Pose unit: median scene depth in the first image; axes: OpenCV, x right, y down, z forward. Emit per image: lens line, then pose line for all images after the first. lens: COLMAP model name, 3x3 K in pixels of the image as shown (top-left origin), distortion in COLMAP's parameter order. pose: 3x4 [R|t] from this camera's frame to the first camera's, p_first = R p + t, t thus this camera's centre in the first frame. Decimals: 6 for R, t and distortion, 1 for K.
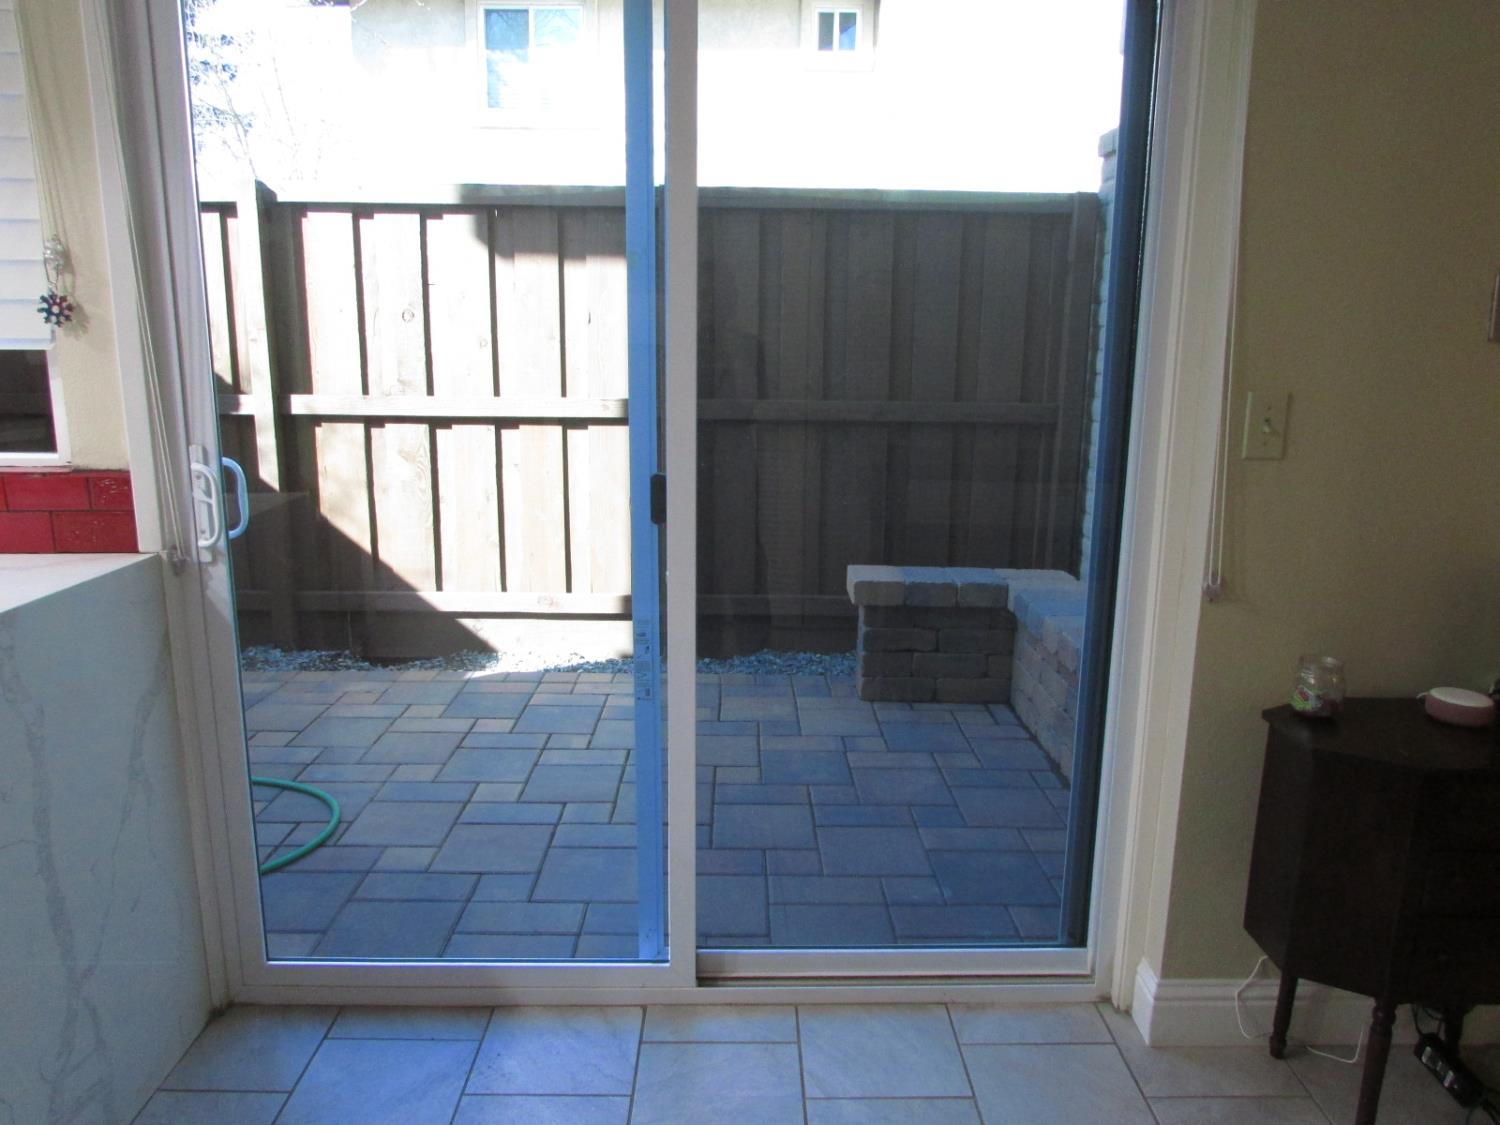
lens RADIAL K [[1051.2, 0, 752.0], [0, 1051.2, 563.0], [0, 0, 1]] dist [-0.039005, 0.000764]
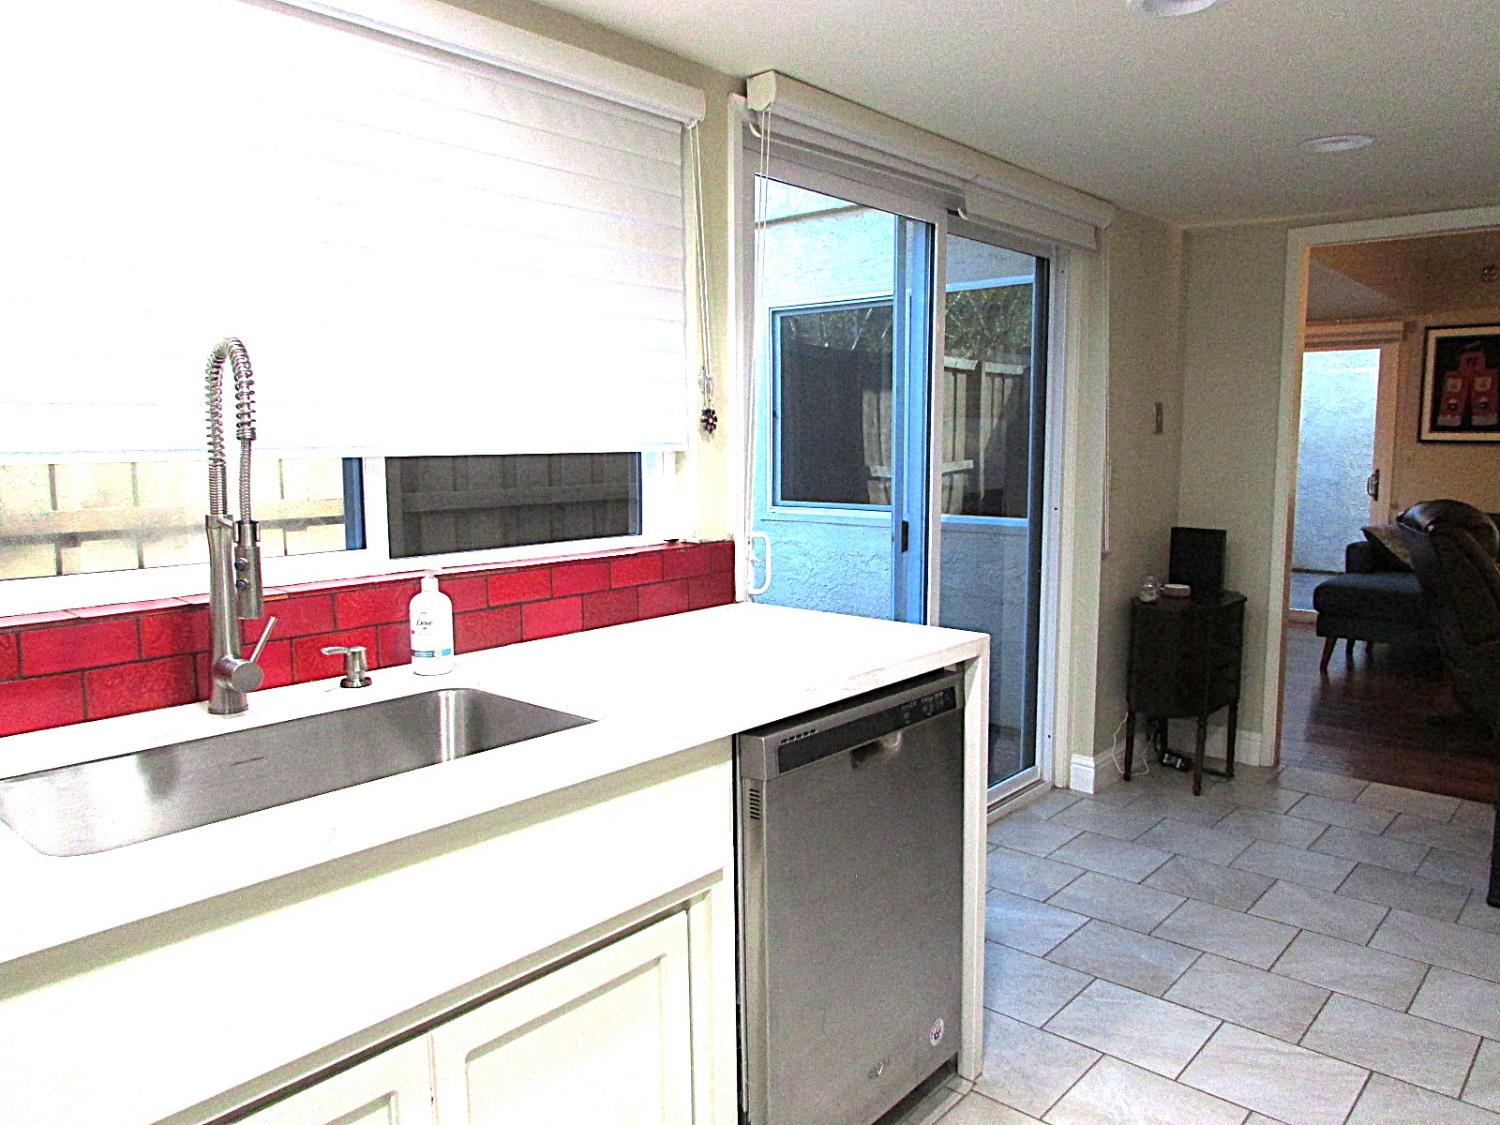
lens RADIAL K [[1071.3, 0, 750.7], [0, 1071.3, 559.9], [0, 0, 1]] dist [-0.024917, 0.005255]
pose [[0.674688, -0.101893, 0.731036, -1.521676], [0.165967, 0.986006, -0.015743, -0.038210], [-0.719202, 0.131949, 0.682157, 0.055141]]
